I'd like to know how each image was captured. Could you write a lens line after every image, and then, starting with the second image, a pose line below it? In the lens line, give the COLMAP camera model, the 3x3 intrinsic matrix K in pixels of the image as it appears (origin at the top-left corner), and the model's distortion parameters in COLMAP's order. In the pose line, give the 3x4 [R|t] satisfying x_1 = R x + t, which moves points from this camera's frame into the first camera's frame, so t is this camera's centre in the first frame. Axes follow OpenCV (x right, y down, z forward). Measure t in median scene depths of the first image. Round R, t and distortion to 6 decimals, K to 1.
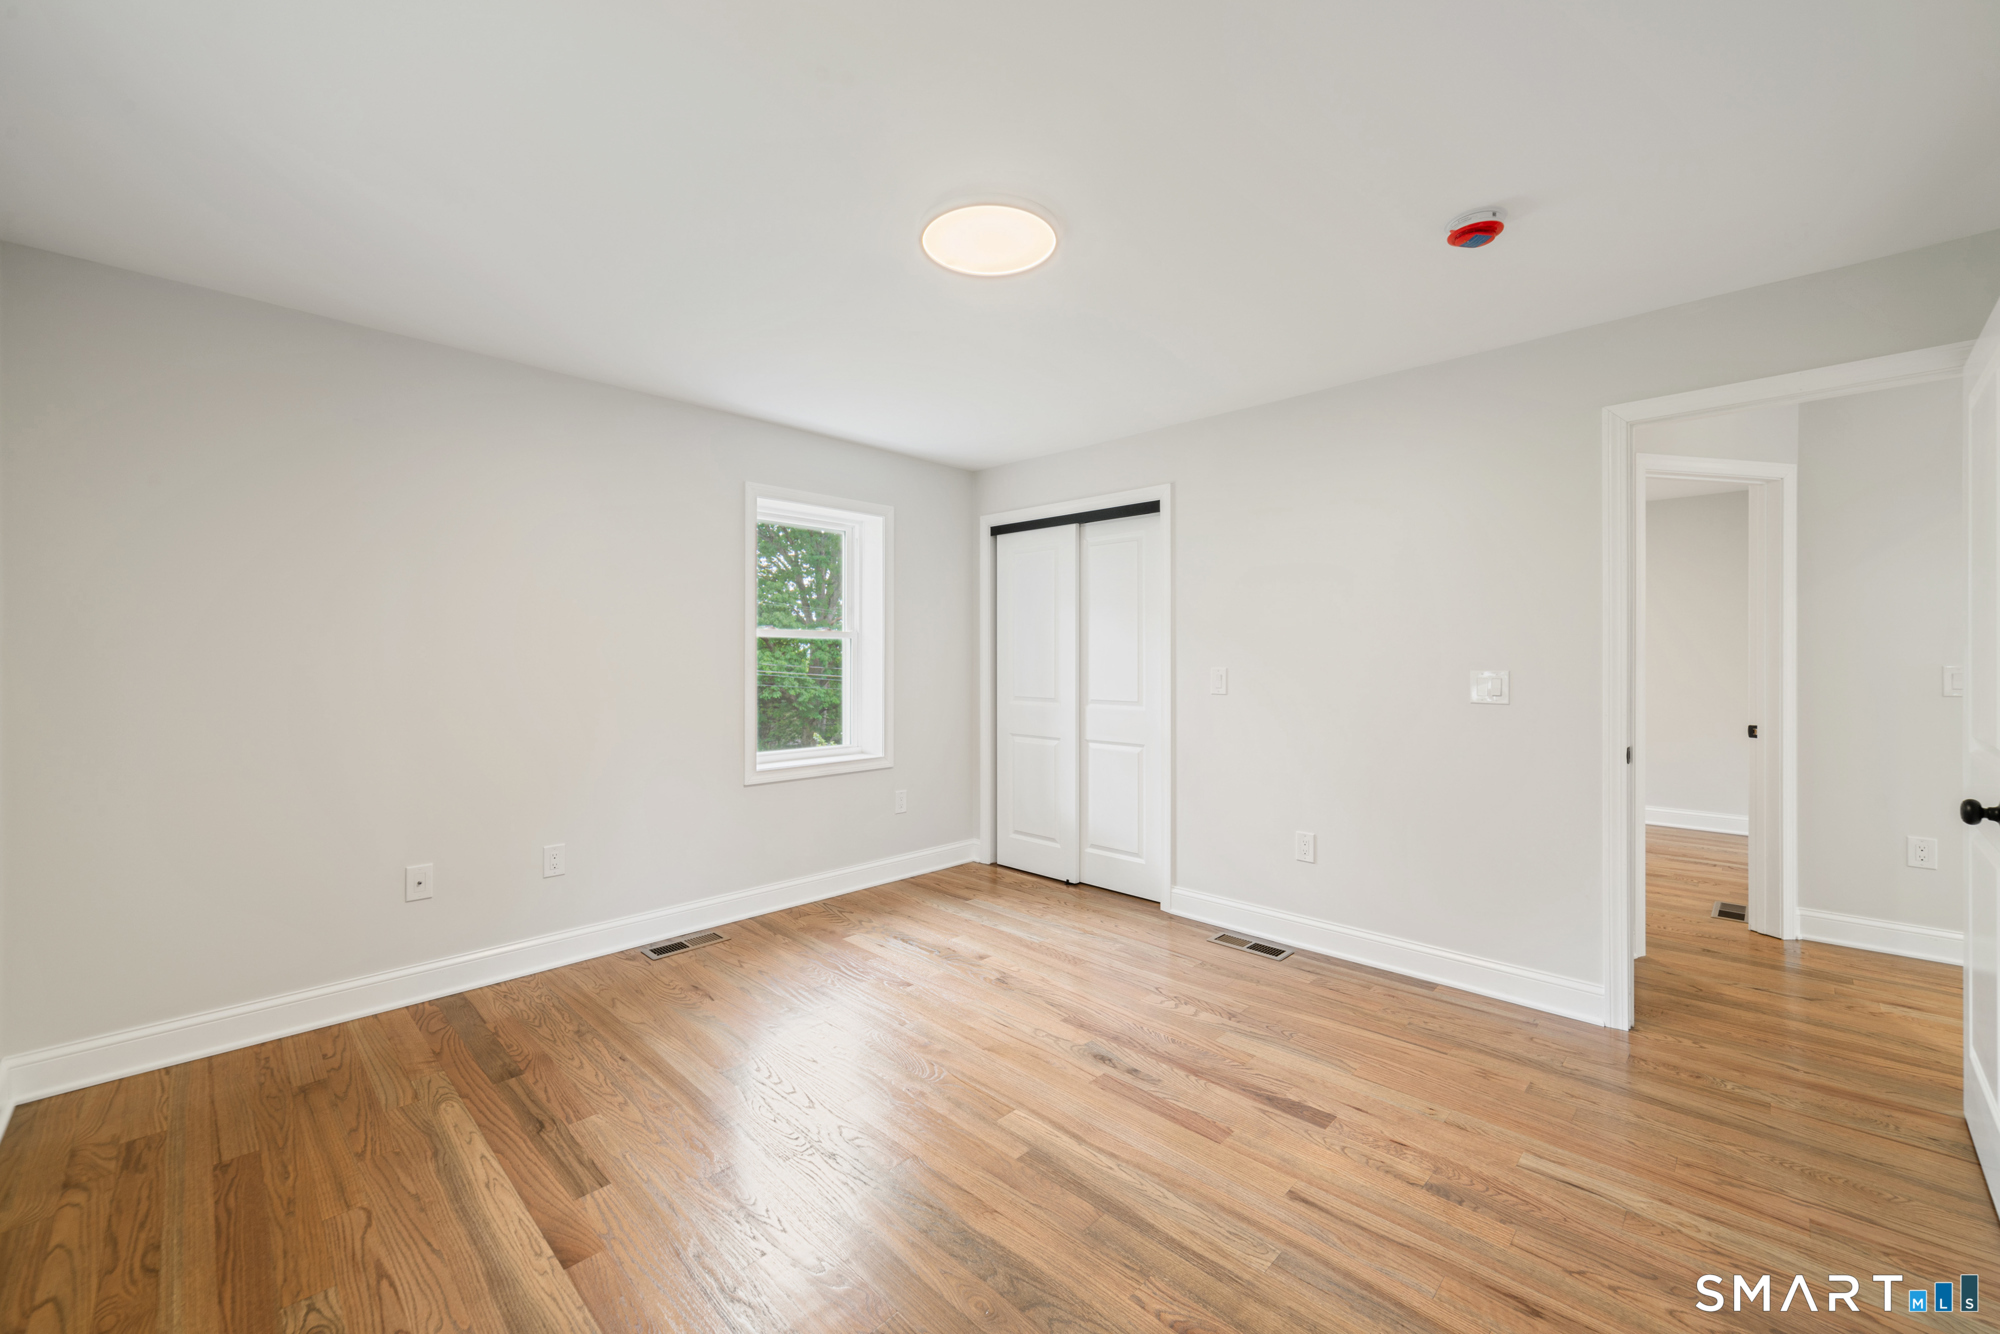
lens RADIAL K [[787.3, 0, 999.5], [0, 787.3, 665.2], [0, 0, 1]] dist [-0.000248, 0.000982]
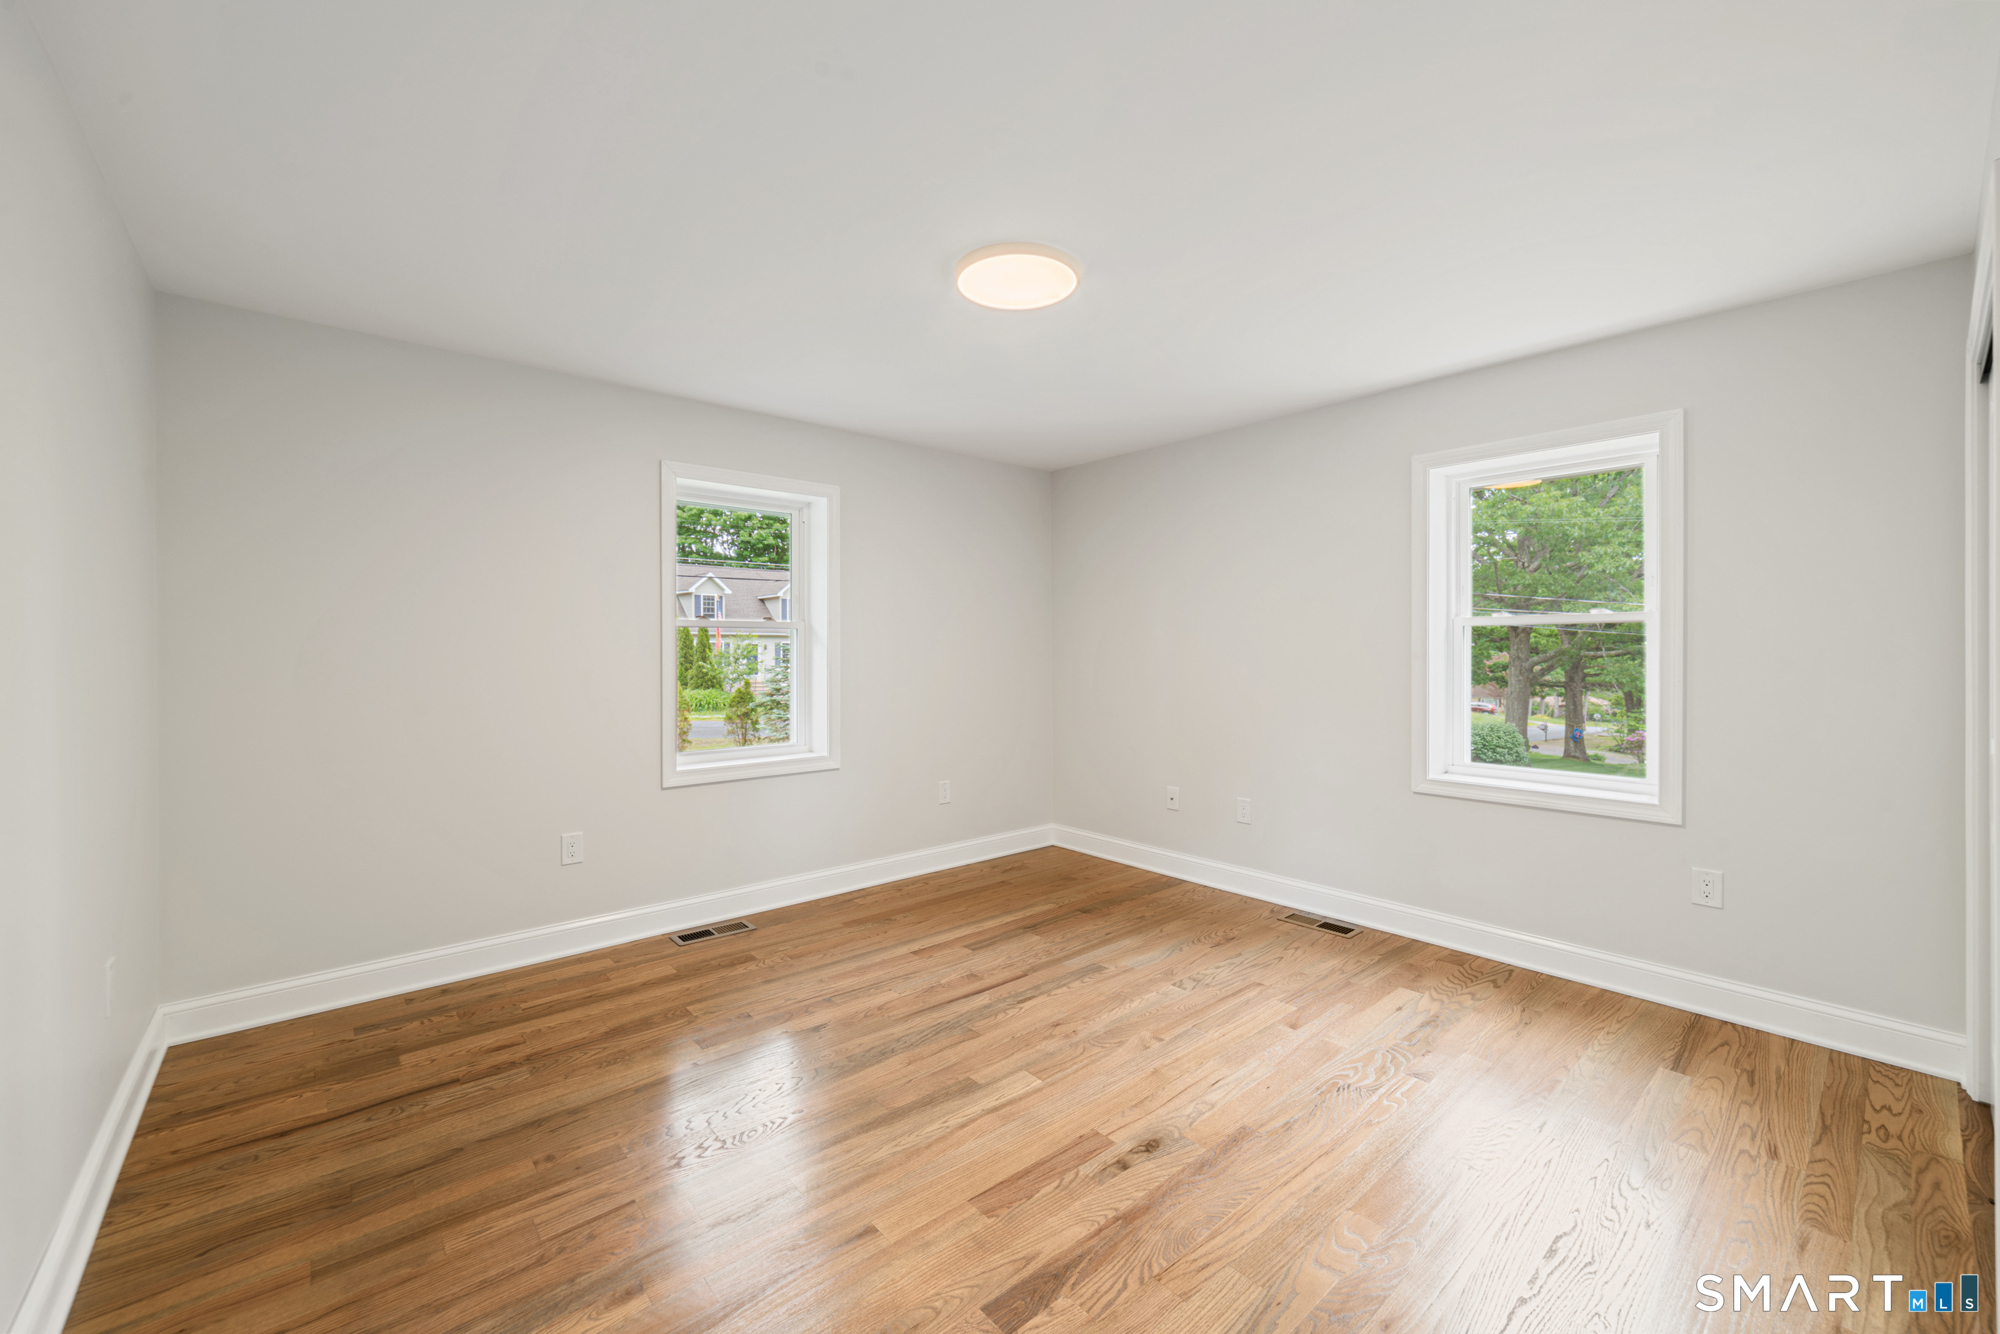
lens RADIAL K [[787.3, 0, 990.9], [0, 787.3, 654.7], [0, 0, 1]] dist [-0.000248, 0.000982]
pose [[-0.091084, 0.002685, -0.995840, 0.766146], [-0.004840, 0.999983, 0.003139, -0.007888], [0.995831, 0.005106, -0.091070, 0.728085]]
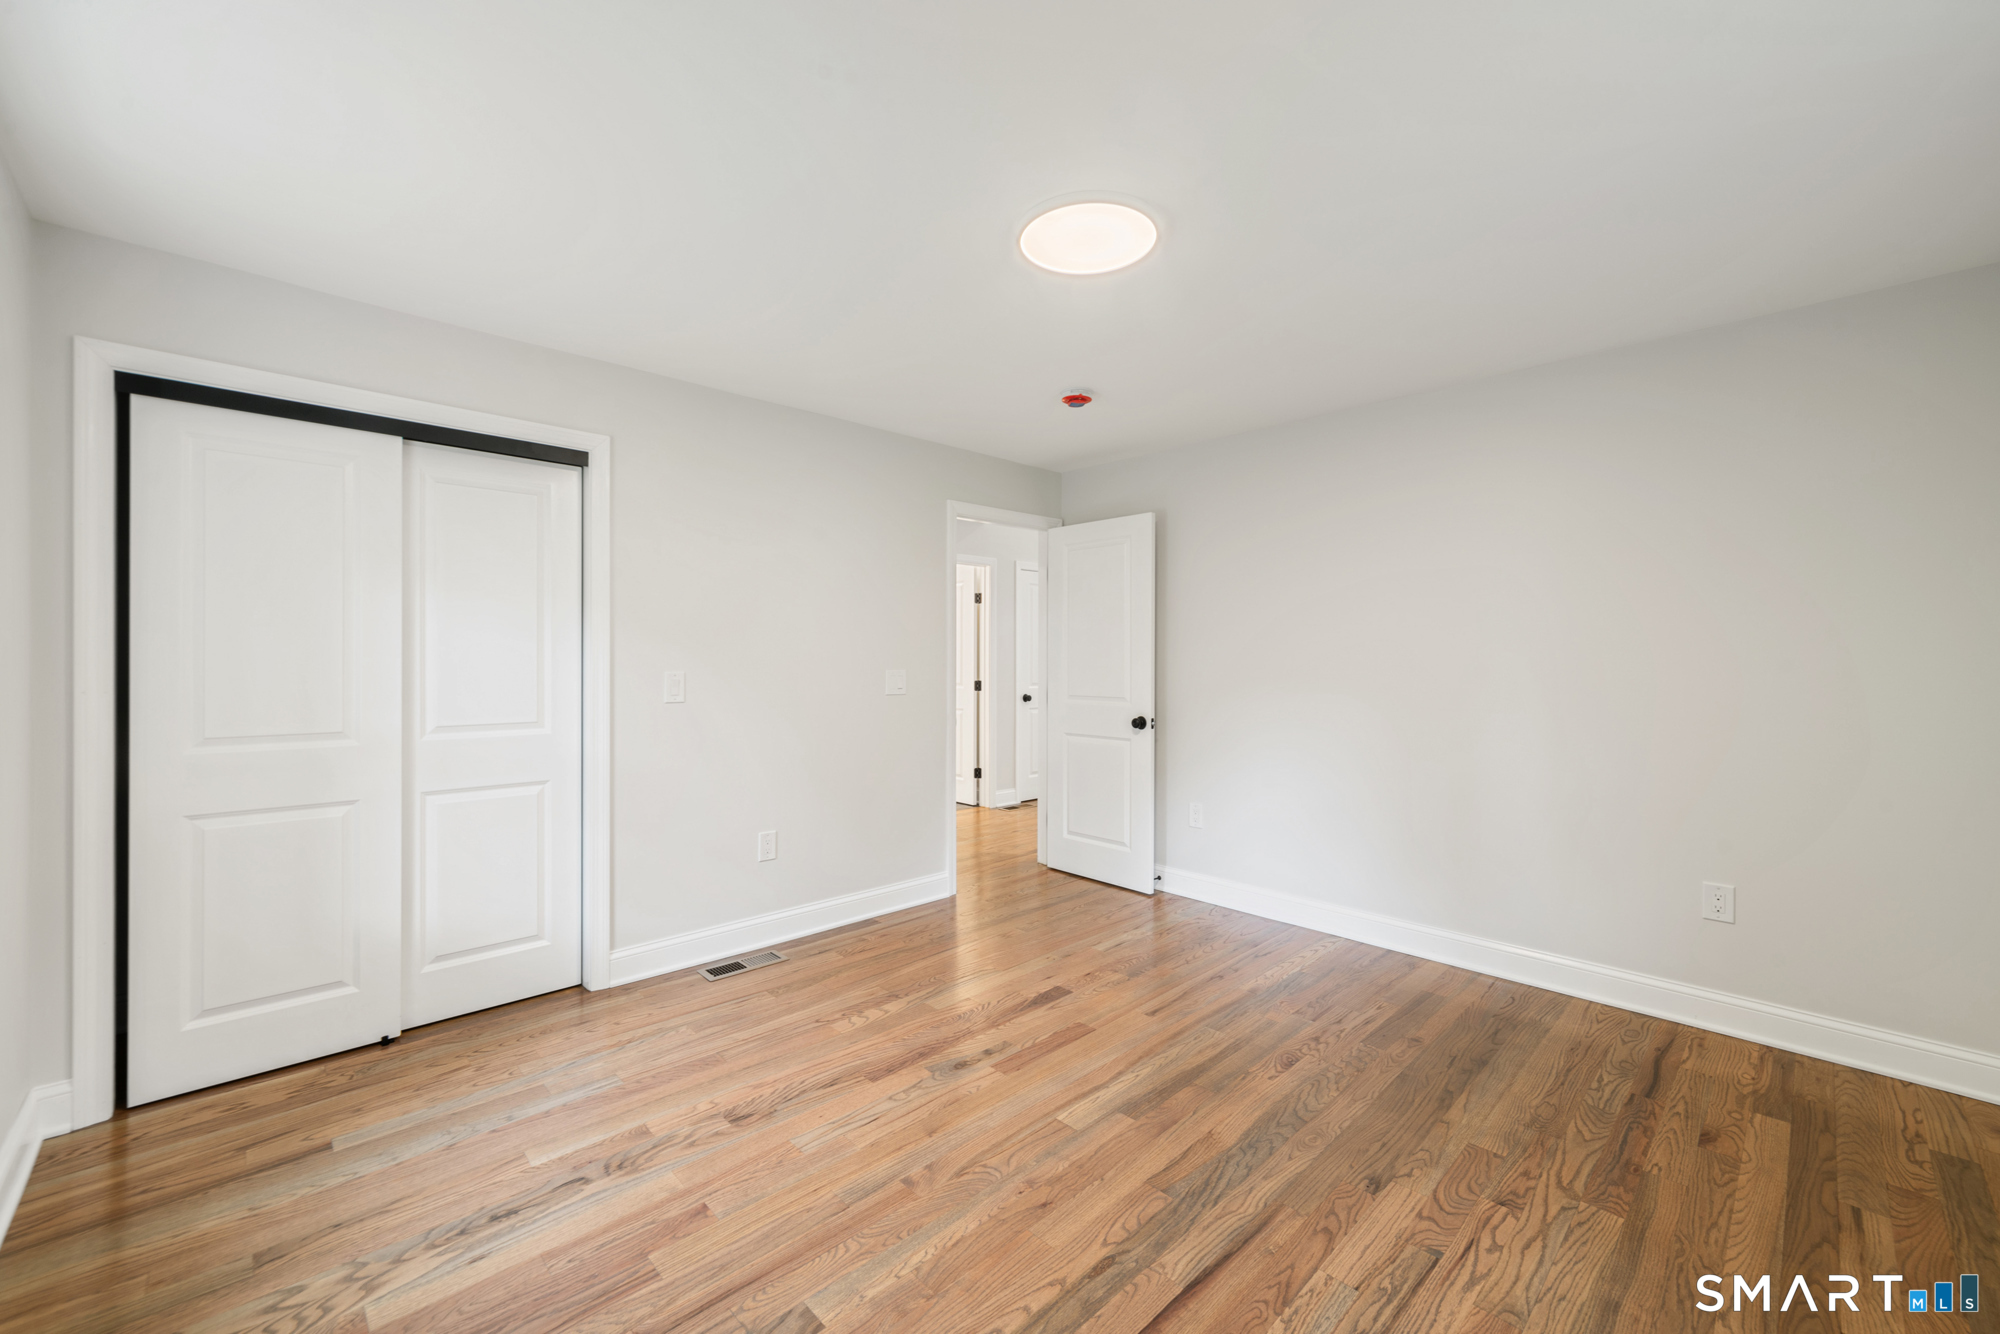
lens RADIAL K [[787.3, 0, 1000.3], [0, 787.3, 662.2], [0, 0, 1]] dist [-0.000248, 0.000982]
pose [[0.031038, -0.002726, 0.999514, -0.691308], [0.005219, 0.999983, 0.002566, -0.009853], [-0.999505, 0.005136, 0.031052, 0.736701]]
